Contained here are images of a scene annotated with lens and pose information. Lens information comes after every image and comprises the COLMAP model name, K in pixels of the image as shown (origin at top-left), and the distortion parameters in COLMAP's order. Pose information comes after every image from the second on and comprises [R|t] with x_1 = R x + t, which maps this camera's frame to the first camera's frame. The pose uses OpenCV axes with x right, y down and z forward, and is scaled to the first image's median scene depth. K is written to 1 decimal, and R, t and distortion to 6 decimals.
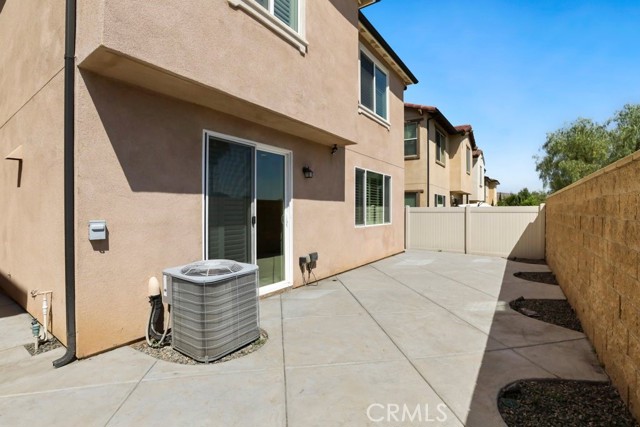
lens RADIAL K [[294.8, 0, 320.2], [0, 294.8, 208.5], [0, 0, 1]] dist [-0.025448, 0.000182]
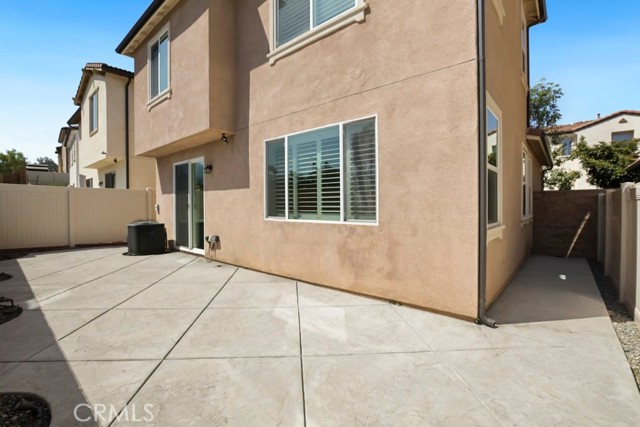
lens RADIAL K [[294.8, 0, 320.2], [0, 294.8, 208.5], [0, 0, 1]] dist [-0.025448, 0.000182]
pose [[-0.106361, 0.001526, -0.994326, 0.919817], [0.004532, 0.999989, 0.001050, 0.037067], [0.994317, -0.004394, -0.106367, 1.297386]]
